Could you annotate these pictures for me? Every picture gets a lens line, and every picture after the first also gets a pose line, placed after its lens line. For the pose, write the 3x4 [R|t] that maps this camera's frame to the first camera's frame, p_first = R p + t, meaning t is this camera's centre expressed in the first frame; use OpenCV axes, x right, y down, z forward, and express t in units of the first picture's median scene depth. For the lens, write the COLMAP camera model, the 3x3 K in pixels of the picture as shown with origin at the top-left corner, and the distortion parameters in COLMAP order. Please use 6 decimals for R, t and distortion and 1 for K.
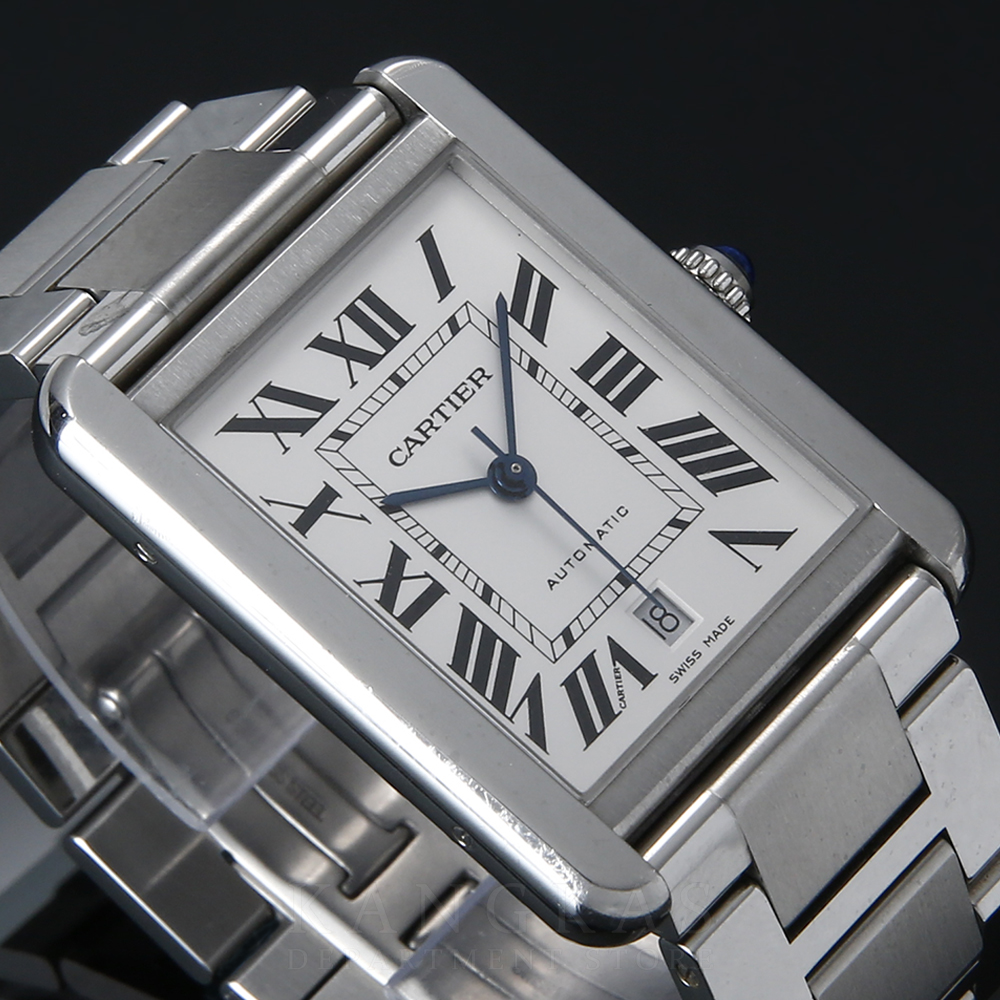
lens RADIAL K [[6333.2, 0, 500.0], [0, 6333.2, 500.0], [0, 0, 1]] dist [-0.184658, -11.124248]
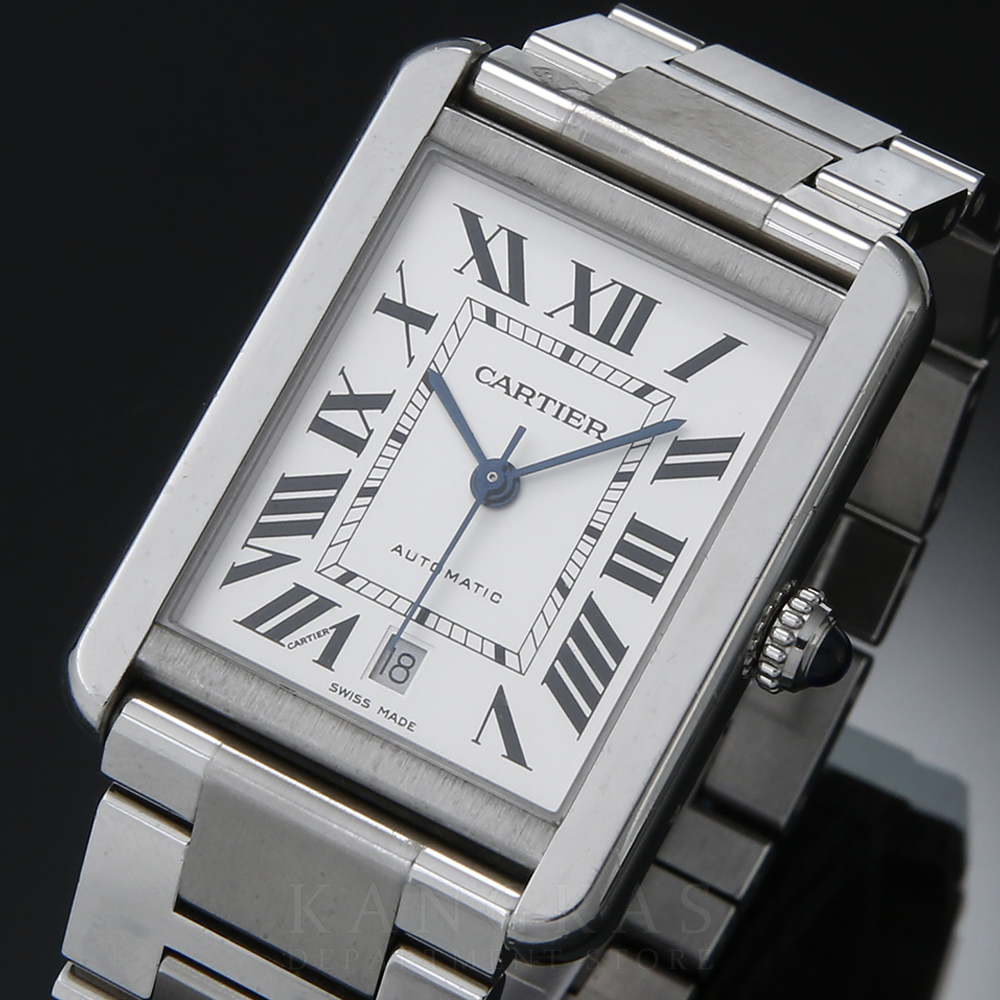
lens RADIAL K [[6333.2, 0, 500.0], [0, 6333.2, 500.0], [0, 0, 1]] dist [-0.184658, -11.124248]
pose [[0.175934, 0.856462, -0.485305, 0.488678], [-0.815625, 0.402861, 0.415282, -0.417616], [0.551184, 0.322764, 0.769428, 0.232455]]
